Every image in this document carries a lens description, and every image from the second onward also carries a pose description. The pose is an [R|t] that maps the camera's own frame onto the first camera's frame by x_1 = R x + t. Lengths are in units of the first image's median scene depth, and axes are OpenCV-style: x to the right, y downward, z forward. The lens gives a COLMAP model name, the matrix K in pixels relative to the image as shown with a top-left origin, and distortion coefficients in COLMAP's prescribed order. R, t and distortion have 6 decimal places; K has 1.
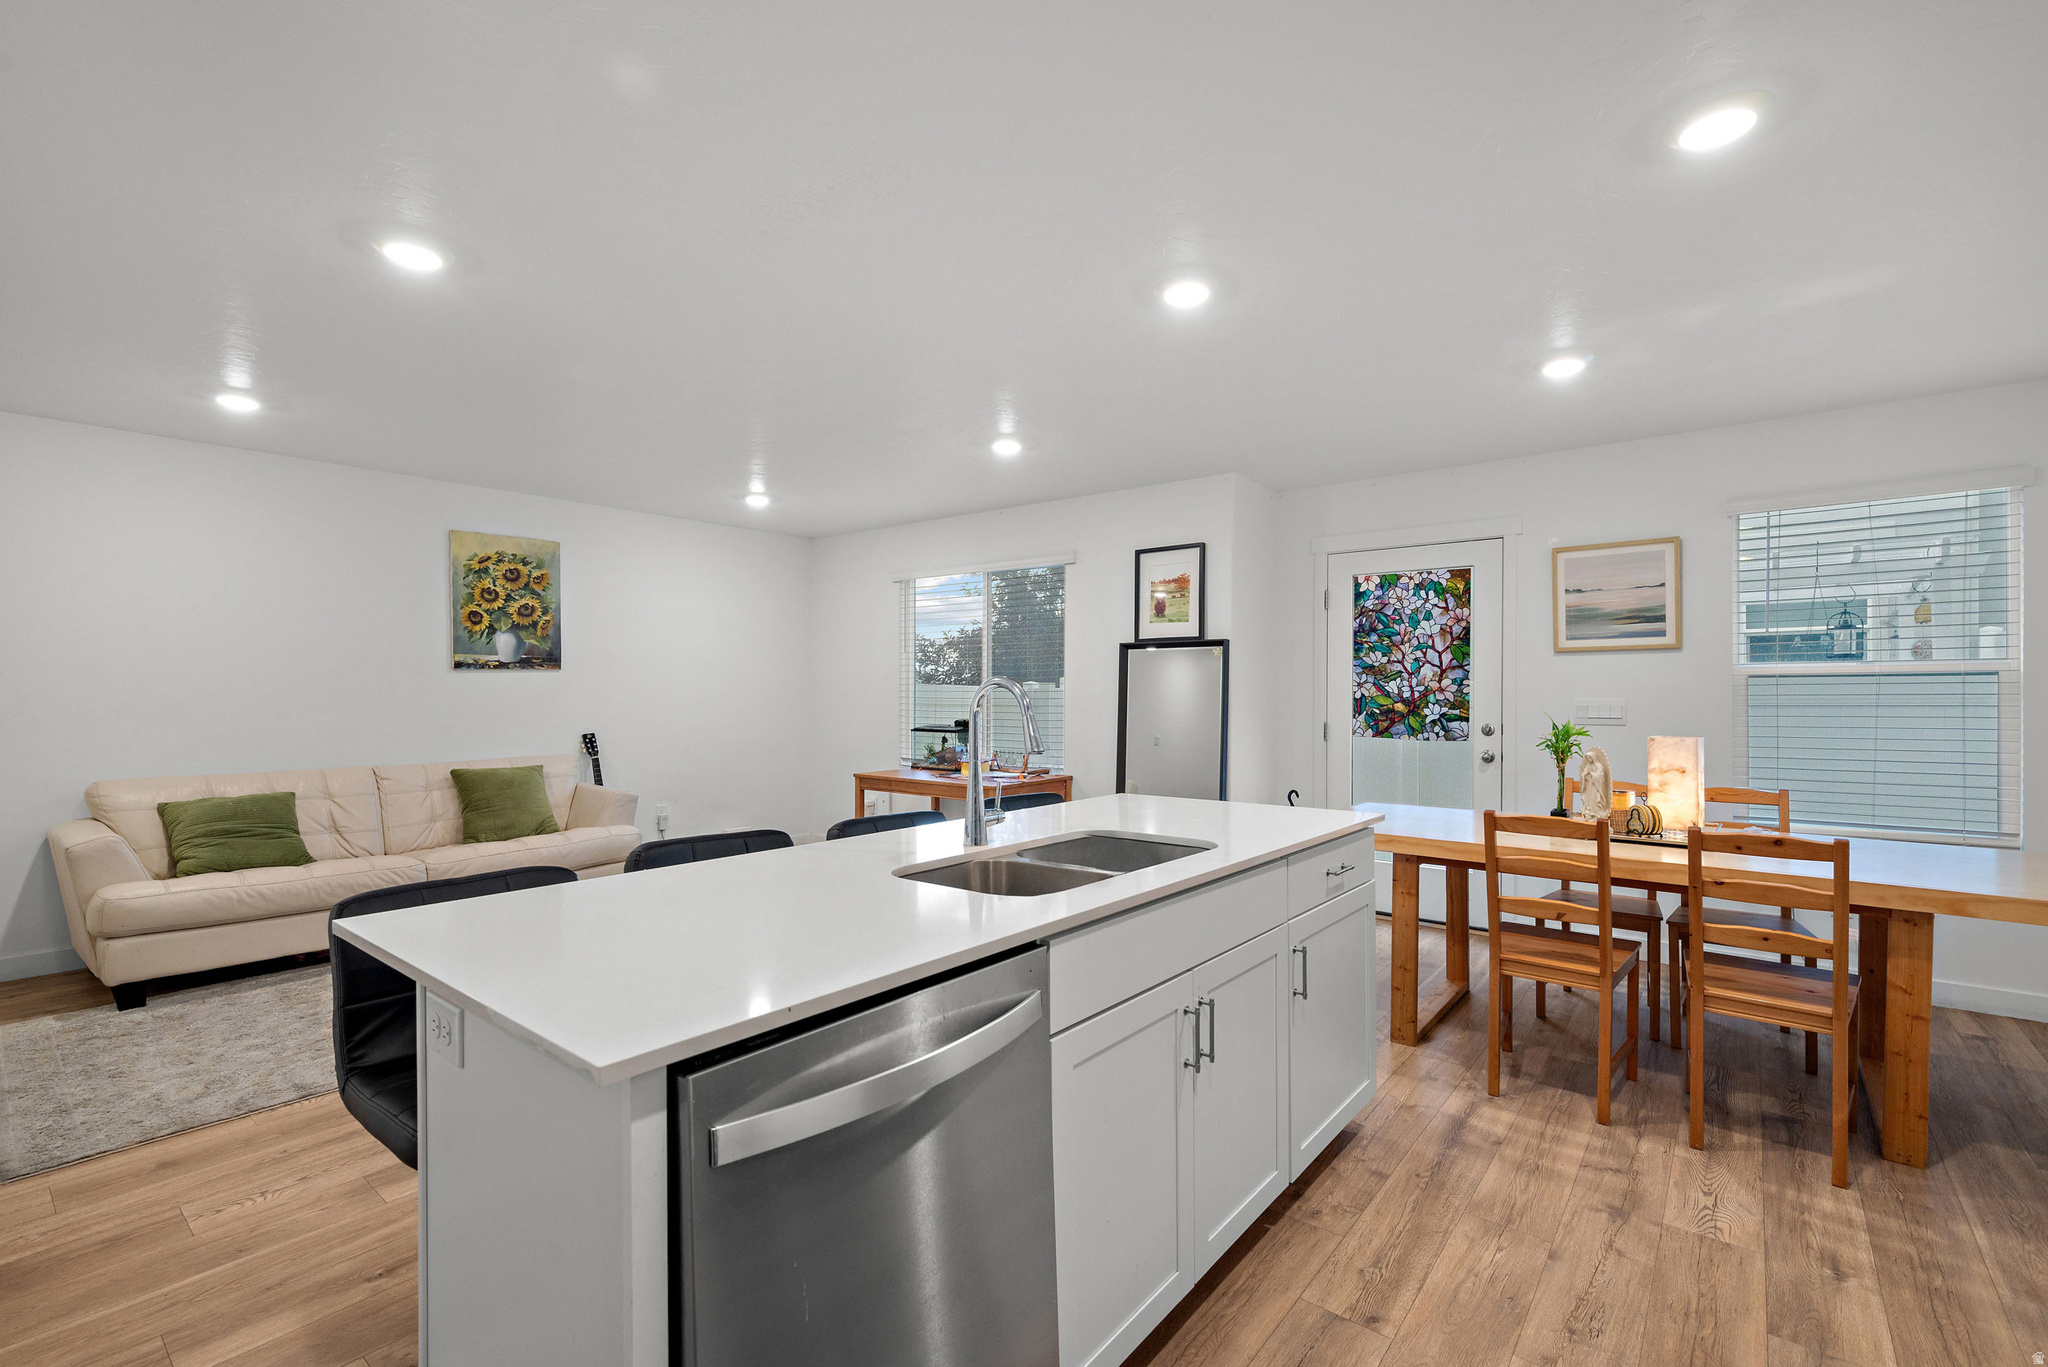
lens RADIAL K [[889.9, 0, 1027.2], [0, 889.9, 709.7], [0, 0, 1]] dist [0.001242, 0.000424]
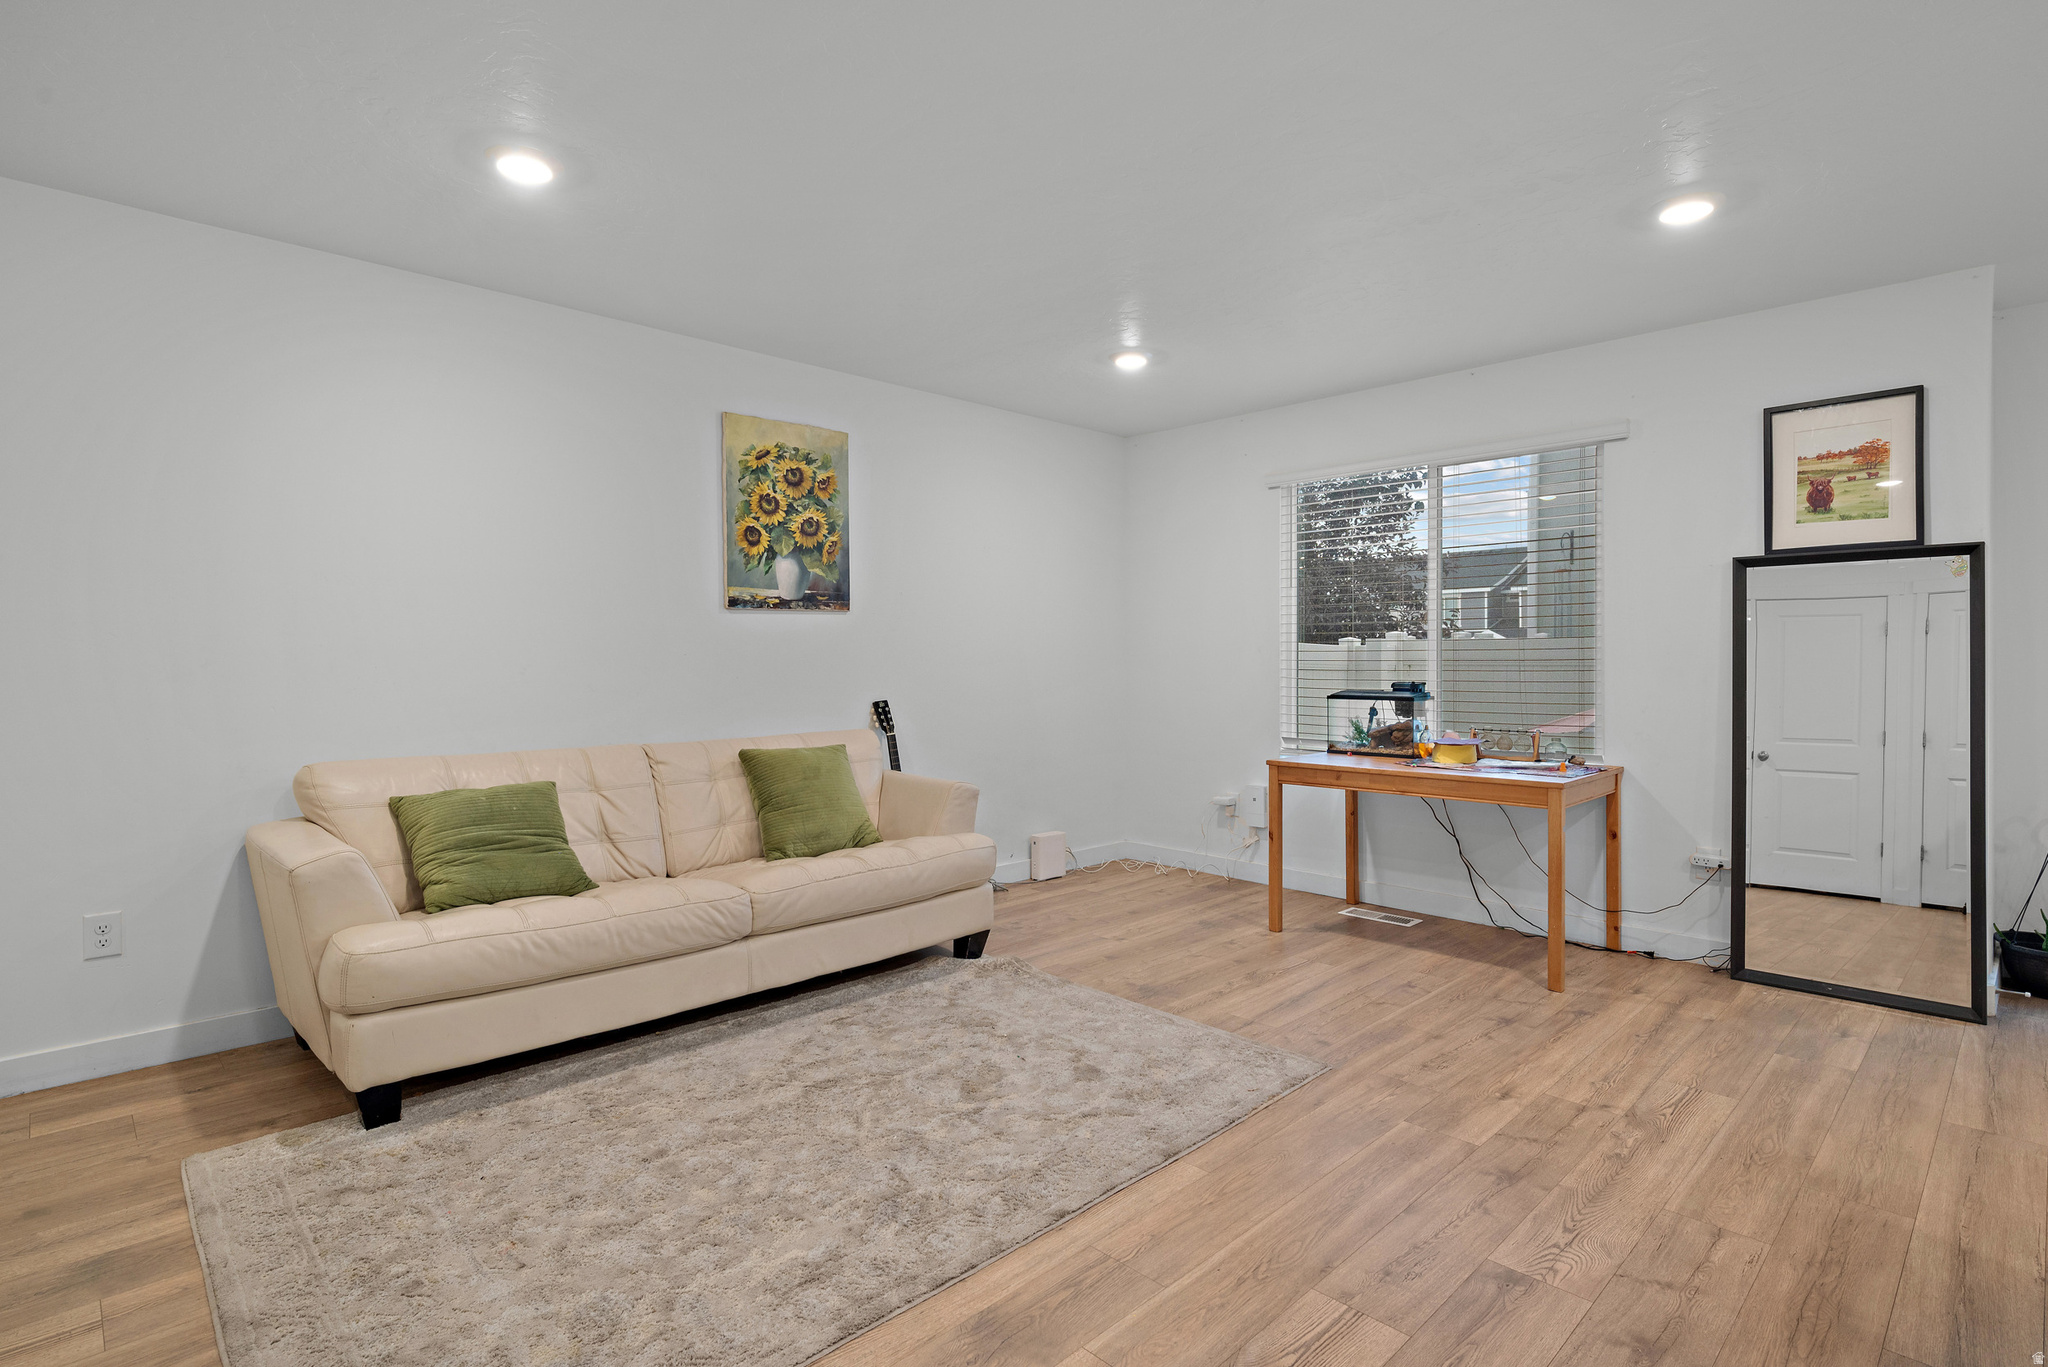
lens RADIAL K [[1011.4, 0, 1024.0], [0, 1011.4, 683.5], [0, 0, 1]] dist [-0.000319, -0.000145]
pose [[0.992703, -0.000557, -0.120586, -0.375007], [0.000442, 0.999999, -0.000979, 0.018396], [0.120586, 0.000919, 0.992702, 0.275610]]
